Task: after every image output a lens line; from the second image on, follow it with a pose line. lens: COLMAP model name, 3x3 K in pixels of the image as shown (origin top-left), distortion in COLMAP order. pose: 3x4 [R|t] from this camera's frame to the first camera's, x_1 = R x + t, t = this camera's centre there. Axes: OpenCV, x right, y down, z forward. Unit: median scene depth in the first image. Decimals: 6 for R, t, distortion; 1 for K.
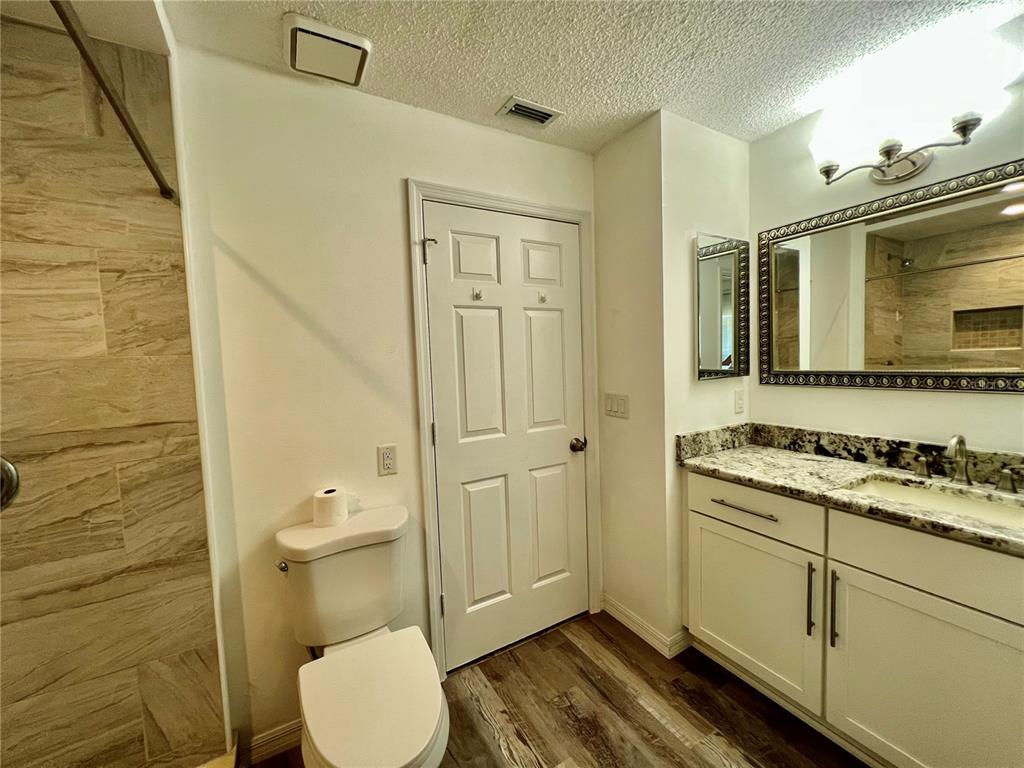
lens RADIAL K [[410.8, 0, 511.7], [0, 410.8, 373.9], [0, 0, 1]] dist [-0.000644, -0.000052]
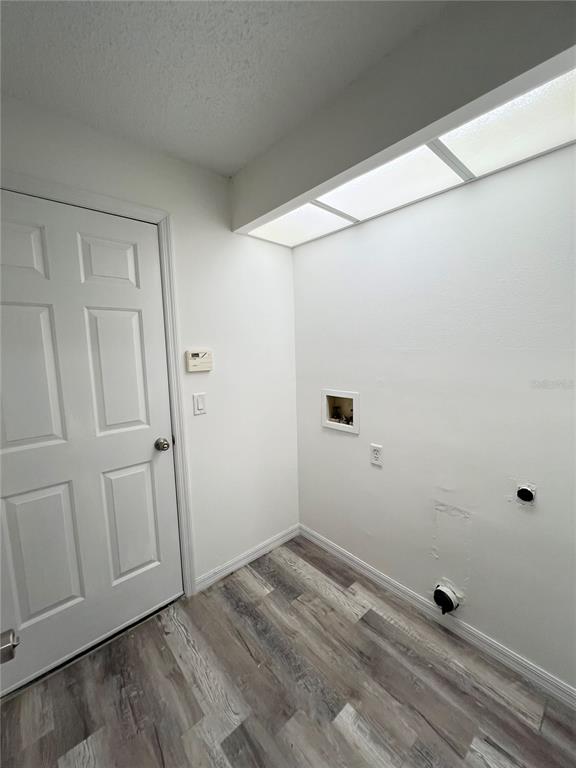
lens RADIAL K [[308.8, 0, 292.2], [0, 308.8, 384.3], [0, 0, 1]] dist [-0.001936, 0.000597]
pose [[0.974132, -0.013412, 0.225580, 0.189488], [0.000725, 0.998417, 0.056232, -0.012939], [-0.225977, -0.054614, 0.972600, 0.106165]]
